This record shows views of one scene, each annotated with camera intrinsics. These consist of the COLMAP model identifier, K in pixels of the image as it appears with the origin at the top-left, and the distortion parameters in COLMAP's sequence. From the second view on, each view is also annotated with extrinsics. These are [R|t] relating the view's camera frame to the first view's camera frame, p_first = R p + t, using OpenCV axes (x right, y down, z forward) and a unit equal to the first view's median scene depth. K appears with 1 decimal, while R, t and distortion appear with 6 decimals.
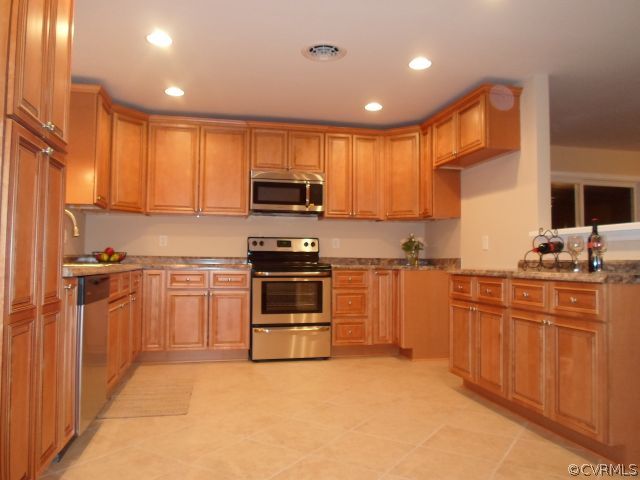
lens RADIAL K [[491.4, 0, 319.1], [0, 491.4, 236.2], [0, 0, 1]] dist [-0.028202, 0.000866]
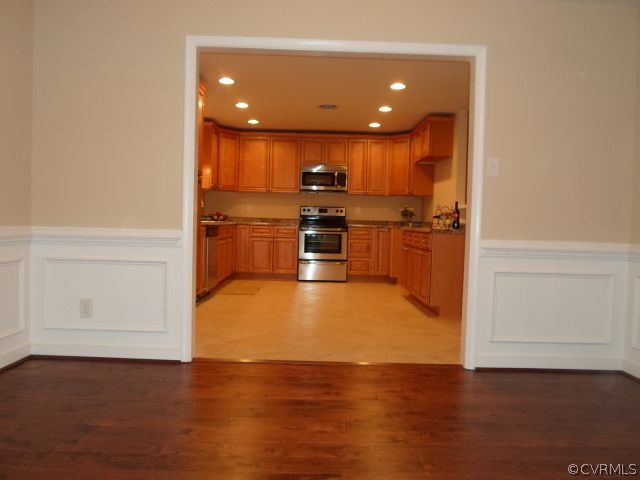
lens RADIAL K [[491.4, 0, 318.3], [0, 491.4, 237.6], [0, 0, 1]] dist [-0.028202, 0.000866]
pose [[0.979626, 0.024856, -0.199286, 0.253239], [-0.009112, 0.996791, 0.079531, -0.026030], [0.200623, -0.076094, 0.976709, -0.601116]]
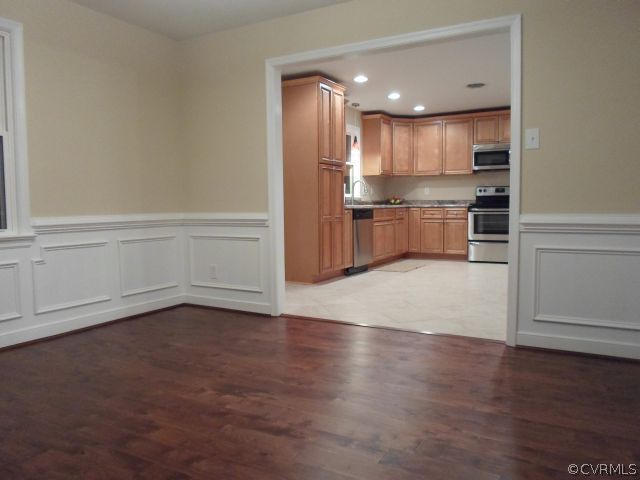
lens RADIAL K [[491.4, 0, 321.7], [0, 491.4, 245.0], [0, 0, 1]] dist [-0.028202, 0.000866]
pose [[0.748127, 0.039494, -0.662379, 0.580802], [0.049439, 0.992135, 0.114995, -0.020275], [0.661712, -0.118778, 0.740290, -0.563187]]
